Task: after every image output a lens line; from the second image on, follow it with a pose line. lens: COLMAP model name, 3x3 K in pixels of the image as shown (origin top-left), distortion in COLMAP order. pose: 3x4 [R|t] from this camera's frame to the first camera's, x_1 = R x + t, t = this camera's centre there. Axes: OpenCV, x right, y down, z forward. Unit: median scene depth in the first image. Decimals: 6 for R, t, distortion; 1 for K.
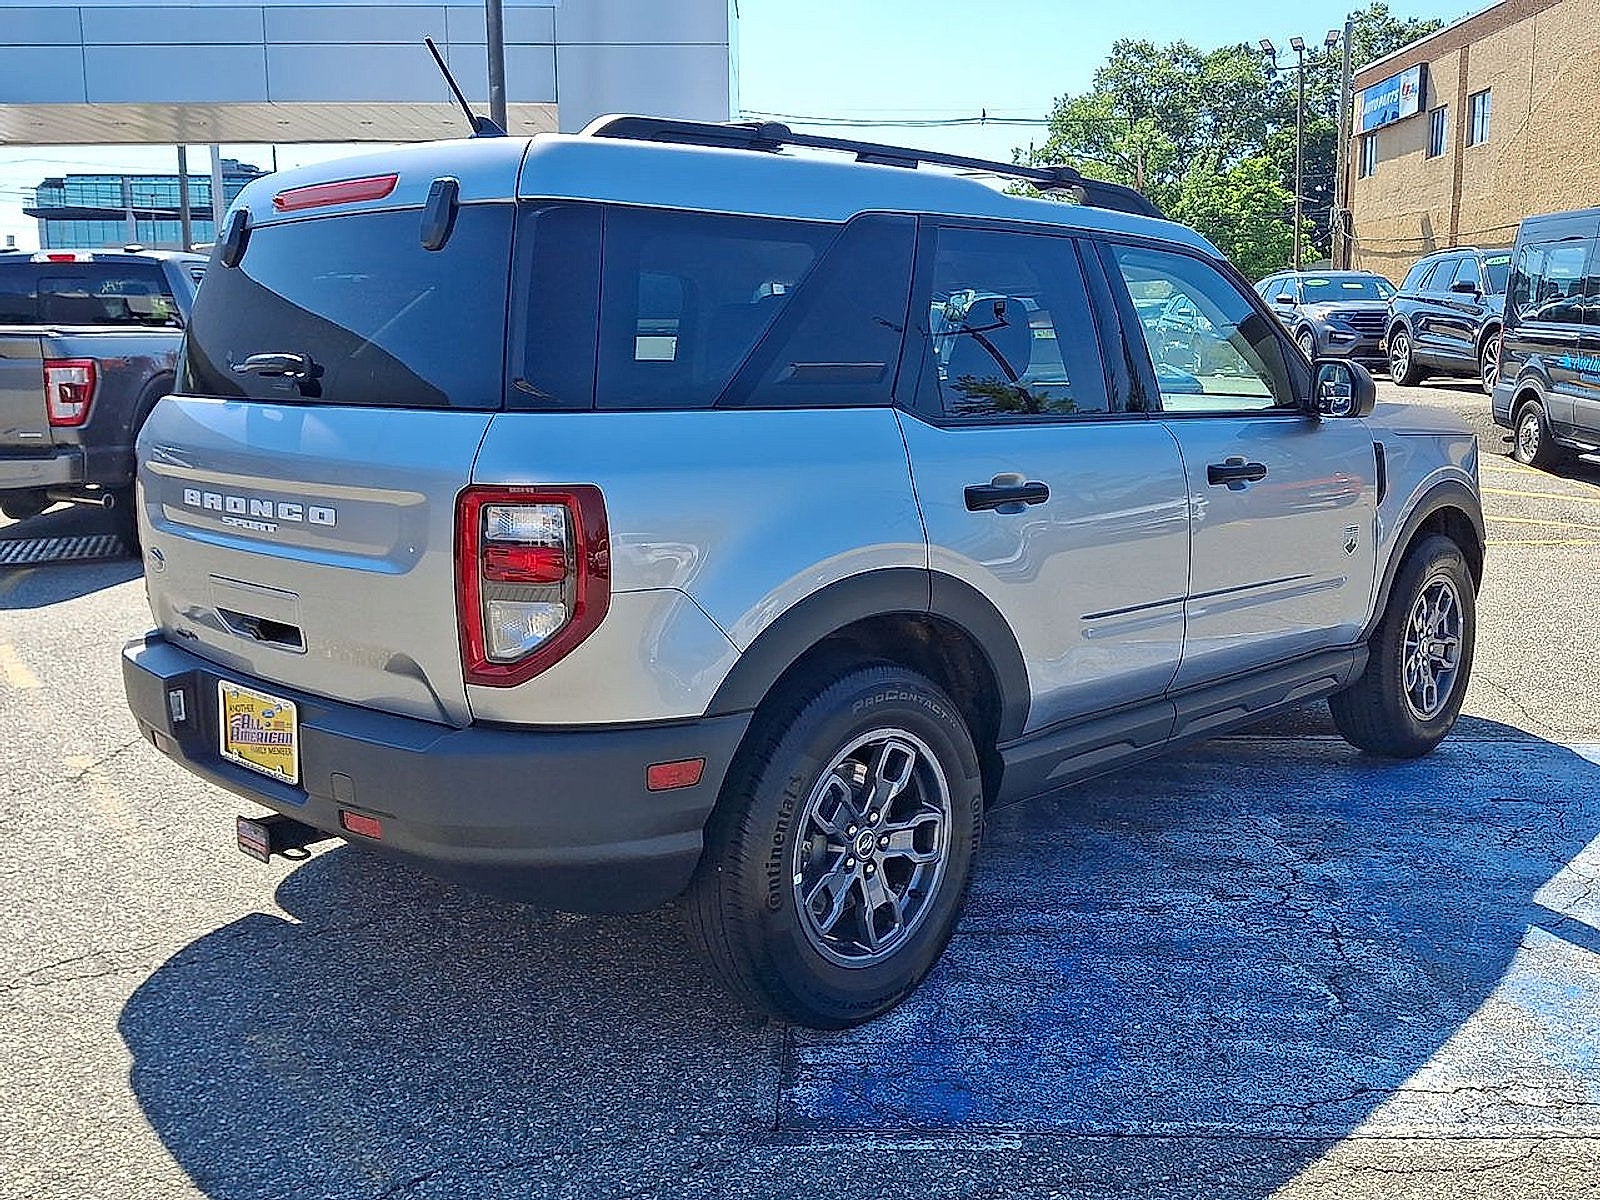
lens RADIAL K [[1526.9, 0, 801.6], [0, 1526.9, 603.4], [0, 0, 1]] dist [-0.002933, 0.000000]
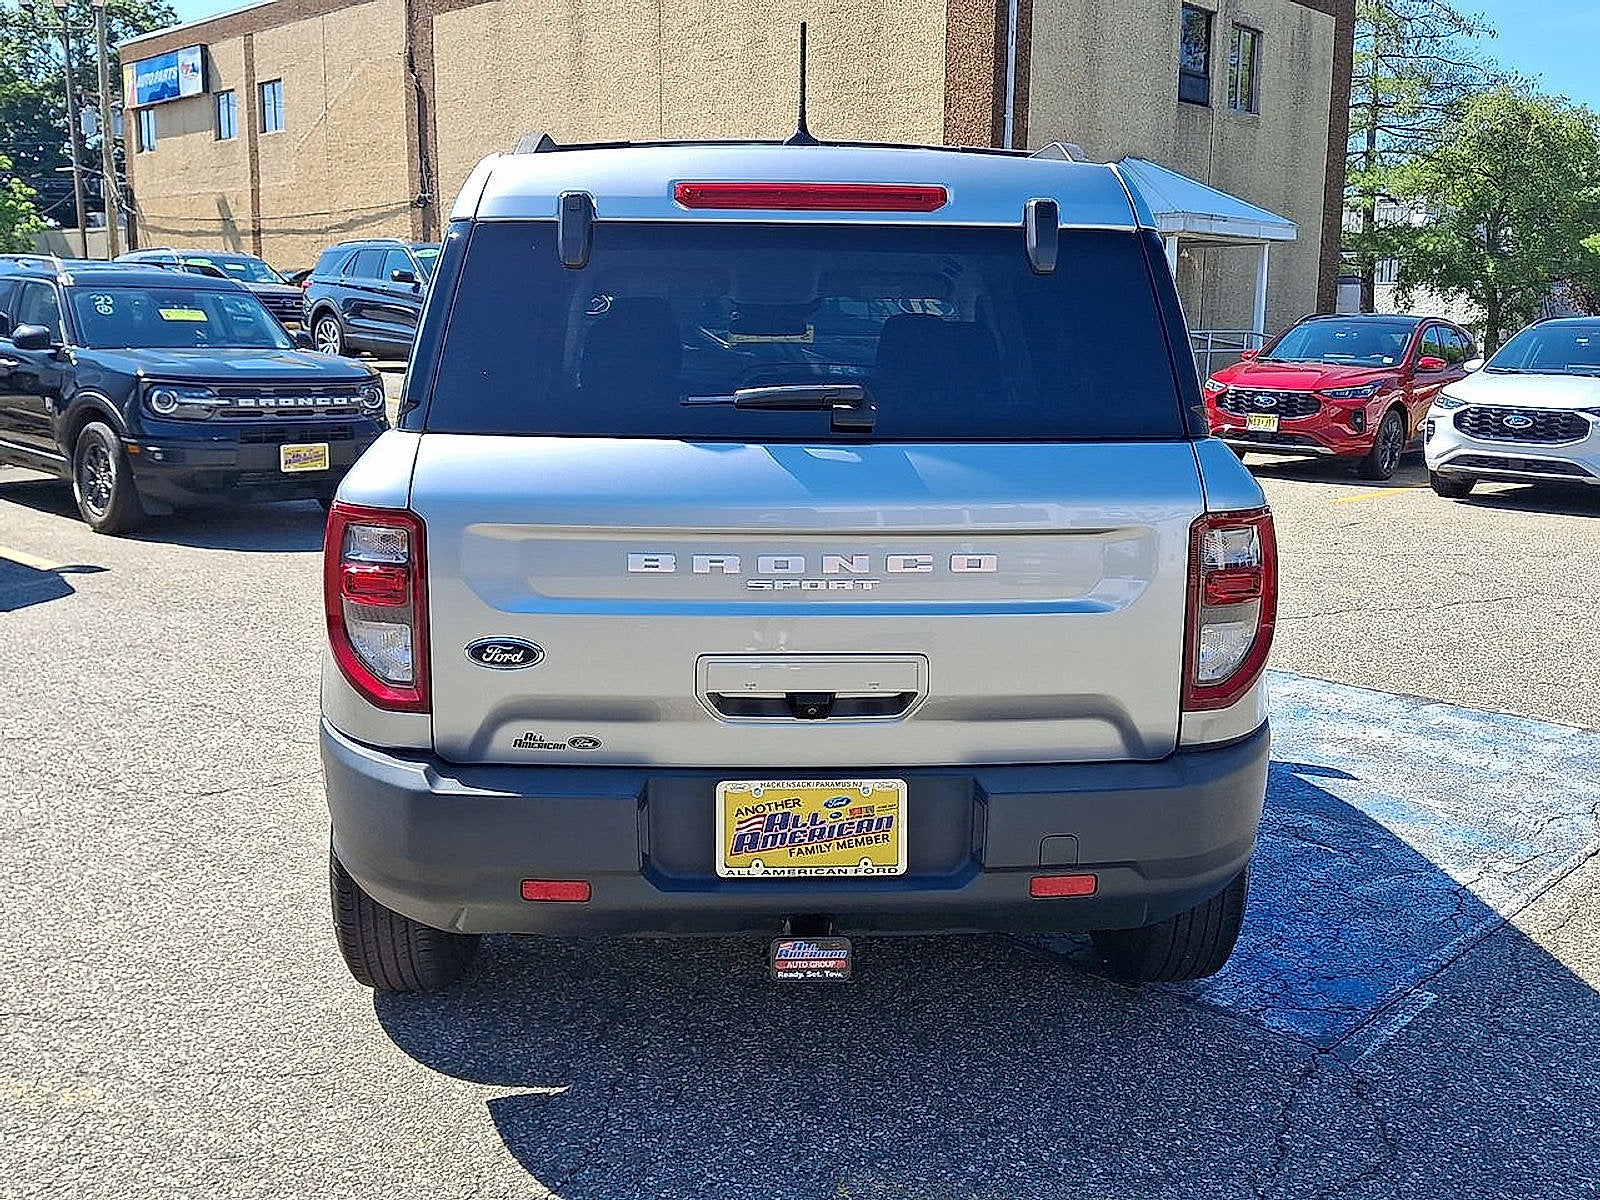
lens RADIAL K [[1526.9, 0, 789.9], [0, 1526.9, 594.6], [0, 0, 1]] dist [-0.002933, 0.000000]
pose [[0.678054, -0.116343, 0.725746, -0.115127], [0.109055, 0.992389, 0.057199, -0.011363], [-0.726877, 0.040362, 0.685581, 0.051687]]
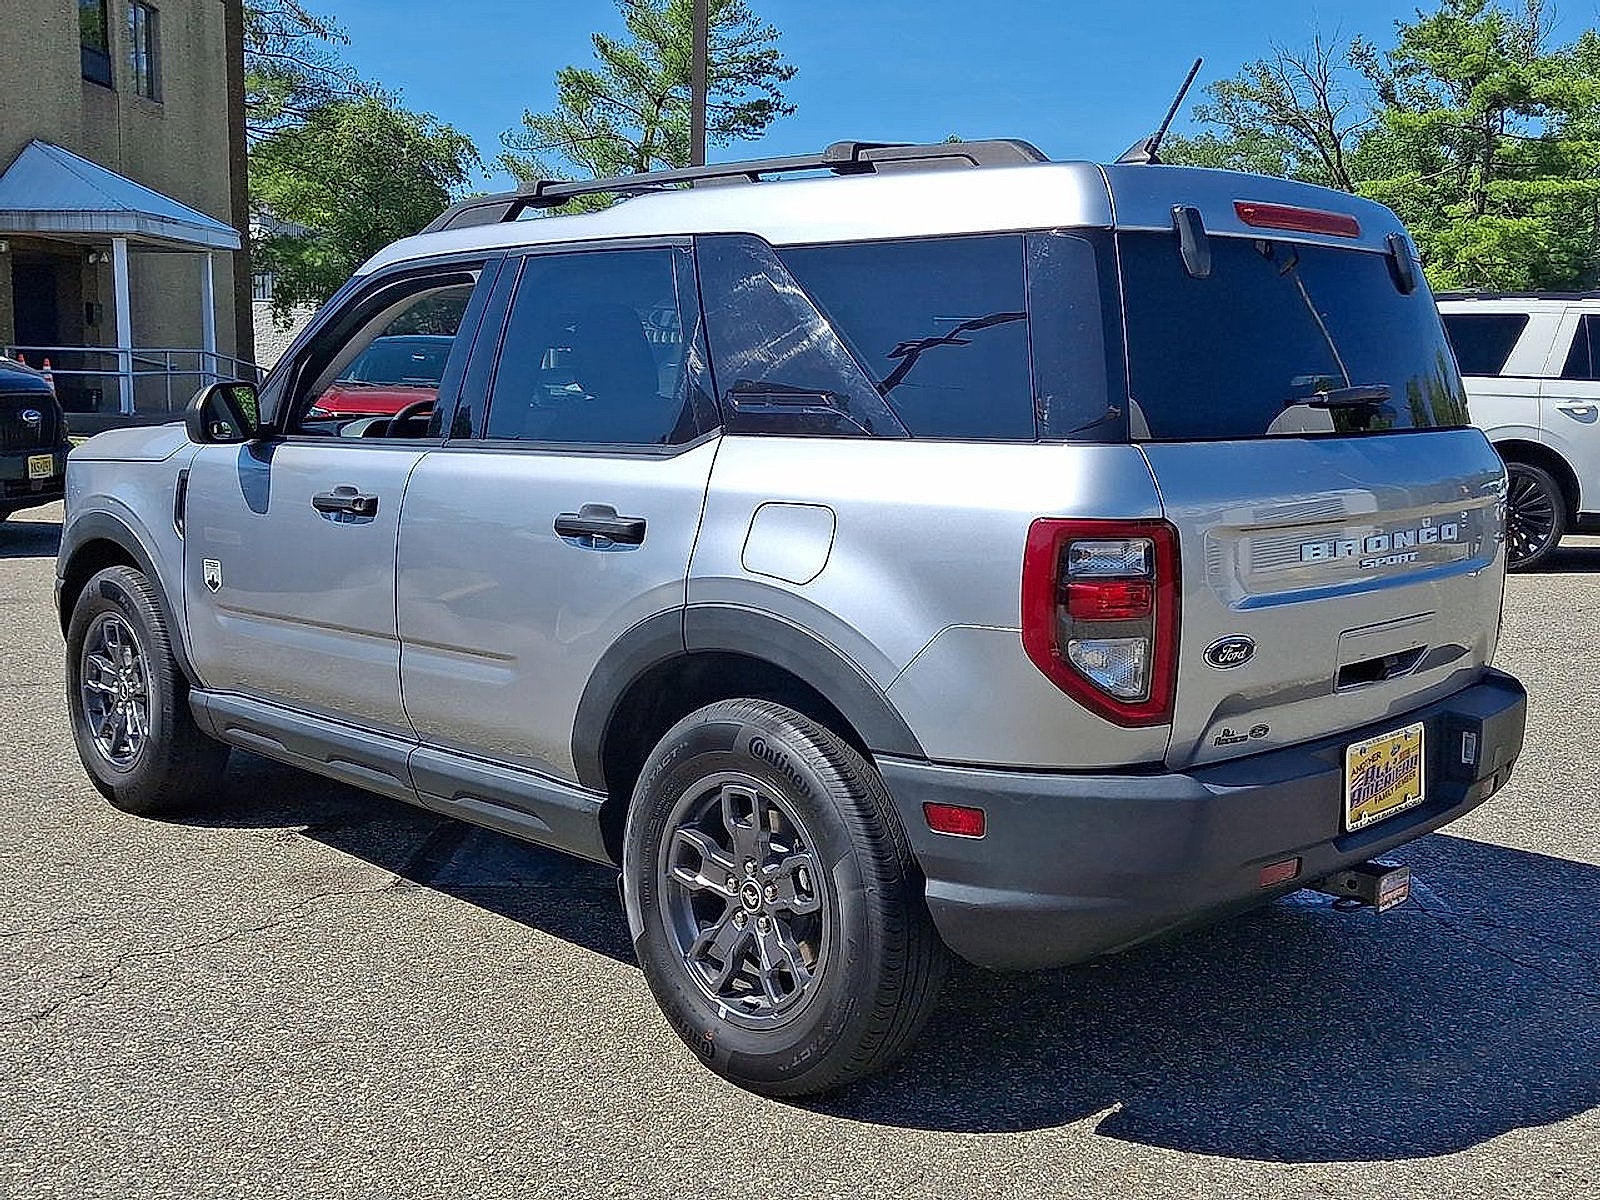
lens RADIAL K [[1764.0, 0, 787.4], [0, 1764.0, 591.7], [0, 0, 1]] dist [0.009934, 0.000000]
pose [[-0.028984, -0.123929, 0.991868, -0.171090], [0.154162, 0.979858, 0.126933, -0.027276], [-0.987620, 0.156587, -0.009295, 0.163098]]
